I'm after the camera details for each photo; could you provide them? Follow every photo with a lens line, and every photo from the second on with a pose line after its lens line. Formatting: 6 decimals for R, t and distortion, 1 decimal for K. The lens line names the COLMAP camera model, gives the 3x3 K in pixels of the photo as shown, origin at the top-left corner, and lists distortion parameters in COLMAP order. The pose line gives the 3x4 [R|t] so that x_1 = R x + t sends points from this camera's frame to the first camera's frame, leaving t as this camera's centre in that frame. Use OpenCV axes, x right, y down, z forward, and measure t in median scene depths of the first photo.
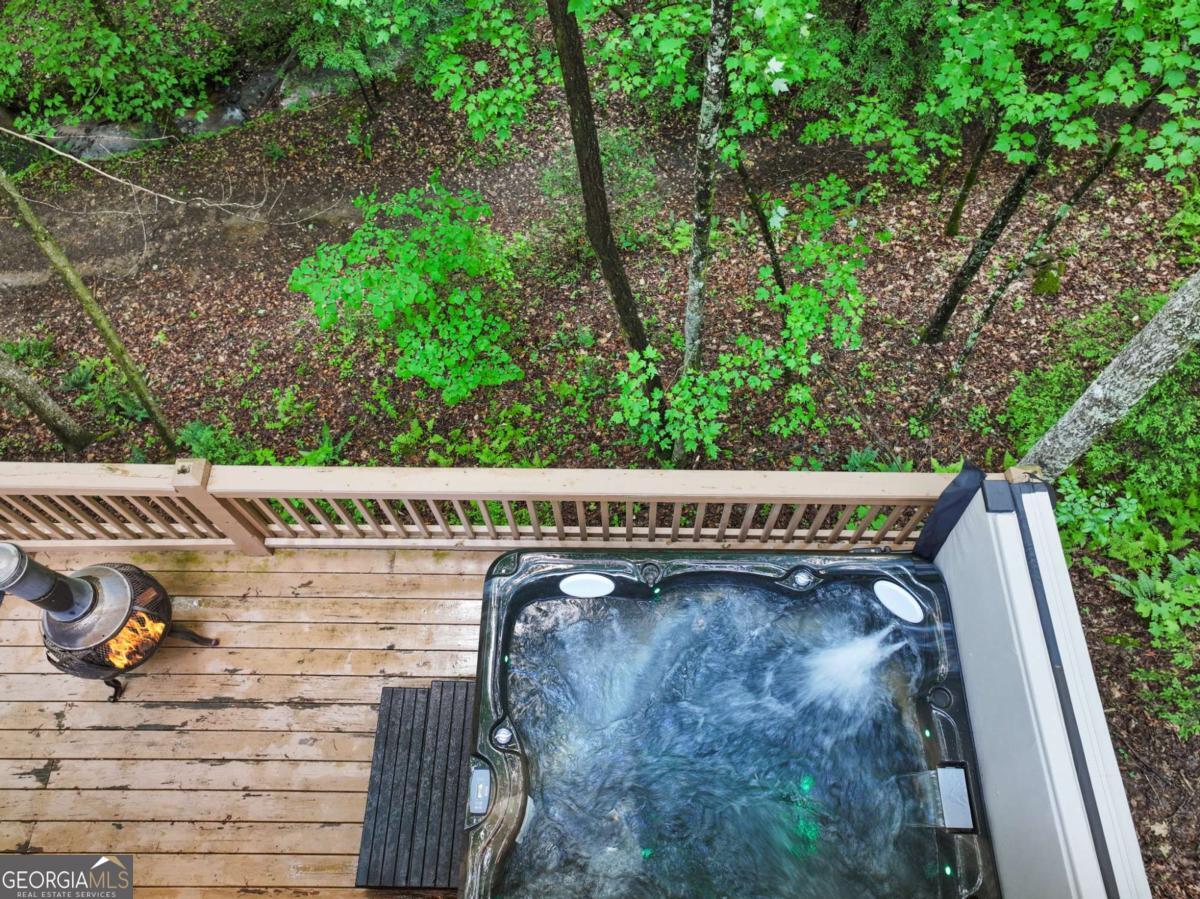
lens RADIAL K [[834.7, 0, 608.3], [0, 834.7, 454.2], [0, 0, 1]] dist [-0.002430, 0.011613]
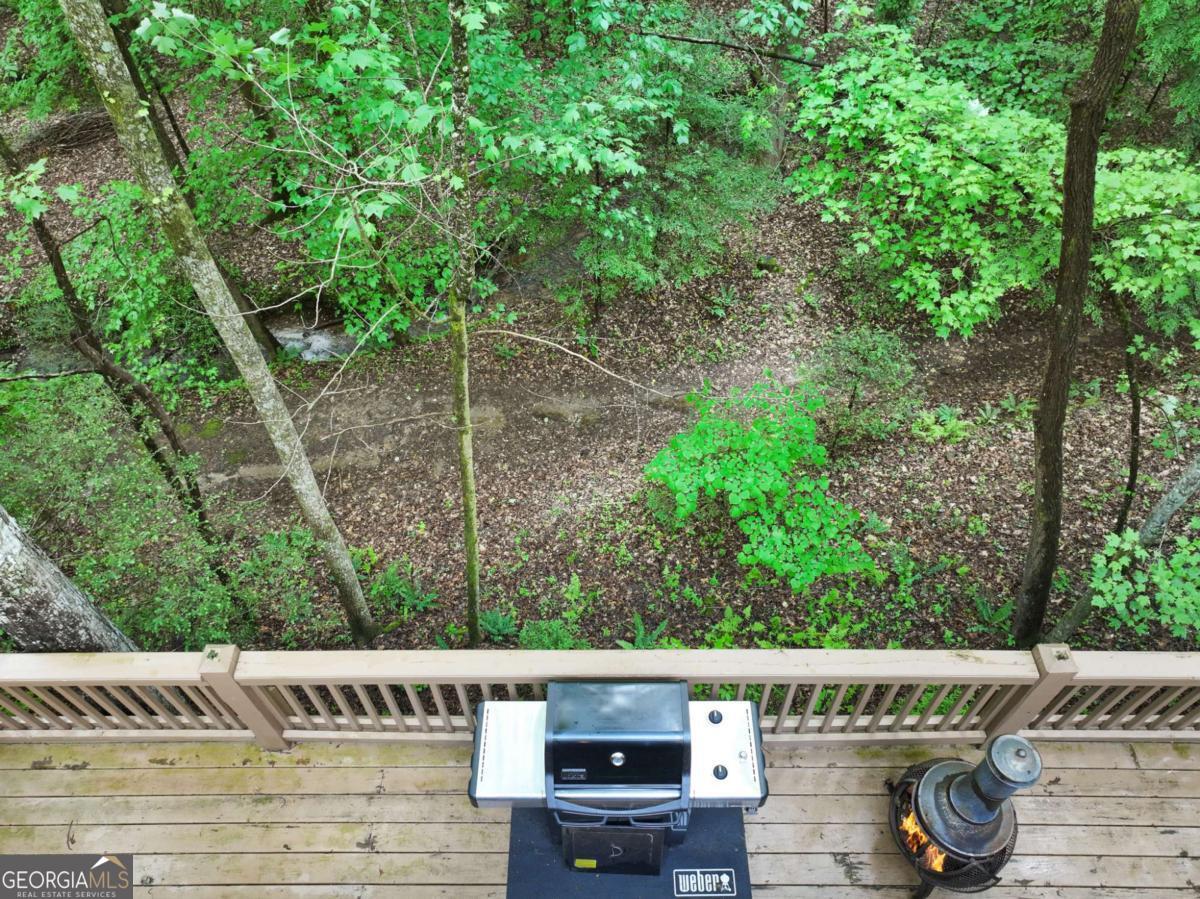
lens RADIAL K [[834.7, 0, 608.3], [0, 834.7, 454.2], [0, 0, 1]] dist [-0.002430, 0.011613]
pose [[0.999970, -0.007796, 0.000347, -0.315453], [0.007677, 0.974735, -0.223232, 0.001079], [0.001403, 0.223228, 0.974765, -0.000020]]
